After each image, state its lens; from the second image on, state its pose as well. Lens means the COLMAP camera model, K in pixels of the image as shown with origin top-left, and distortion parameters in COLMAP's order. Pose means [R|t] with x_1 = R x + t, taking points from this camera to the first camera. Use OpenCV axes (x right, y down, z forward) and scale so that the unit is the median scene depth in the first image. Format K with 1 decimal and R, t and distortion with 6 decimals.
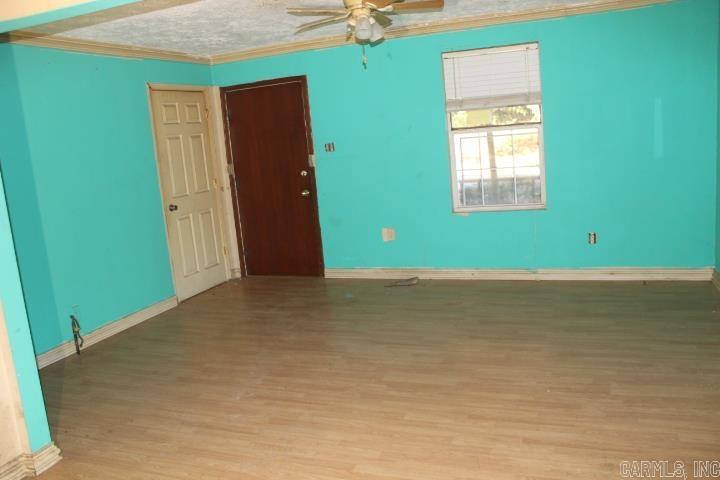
lens RADIAL K [[600.3, 0, 363.3], [0, 600.3, 234.0], [0, 0, 1]] dist [-0.160840, 0.135412]
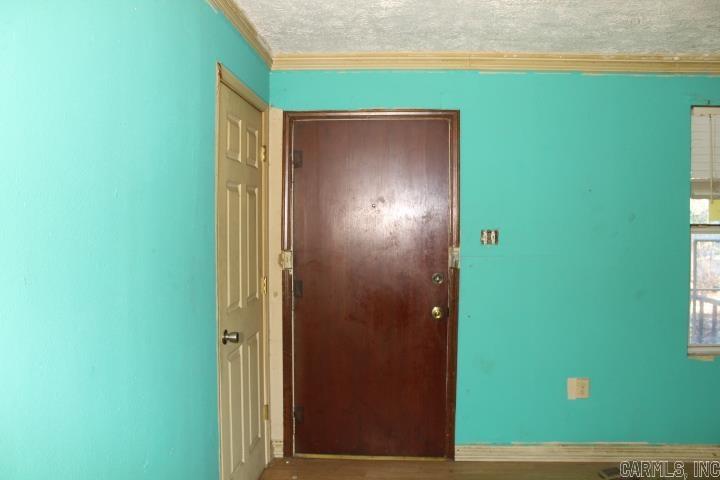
lens RADIAL K [[600.3, 0, 363.9], [0, 600.3, 239.5], [0, 0, 1]] dist [-0.160840, 0.135412]
pose [[0.948065, 0.082544, 0.307178, -0.350575], [-0.034480, 0.986720, -0.158728, -0.045461], [-0.316201, 0.139893, 0.938321, 0.490426]]
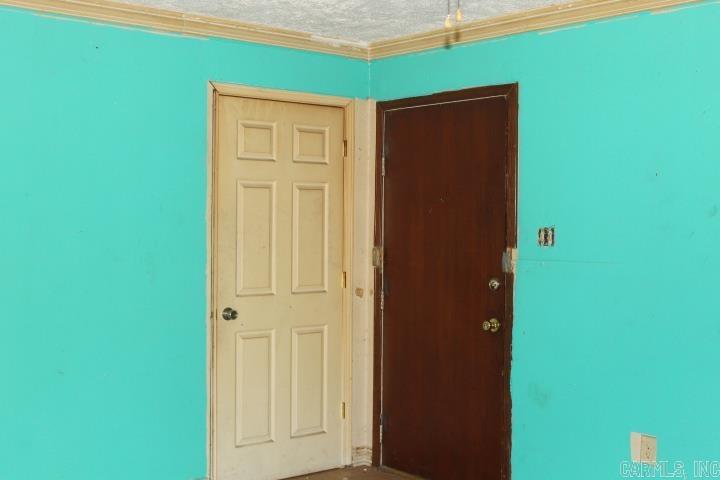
lens RADIAL K [[936.4, 0, 364.6], [0, 936.4, 238.9], [0, 0, 1]] dist [-0.050176, 0.000000]
pose [[0.865359, 0.107963, -0.489385, 0.180107], [-0.168448, 0.982365, -0.081141, -0.059378], [0.471995, 0.152652, 0.868285, 0.293184]]
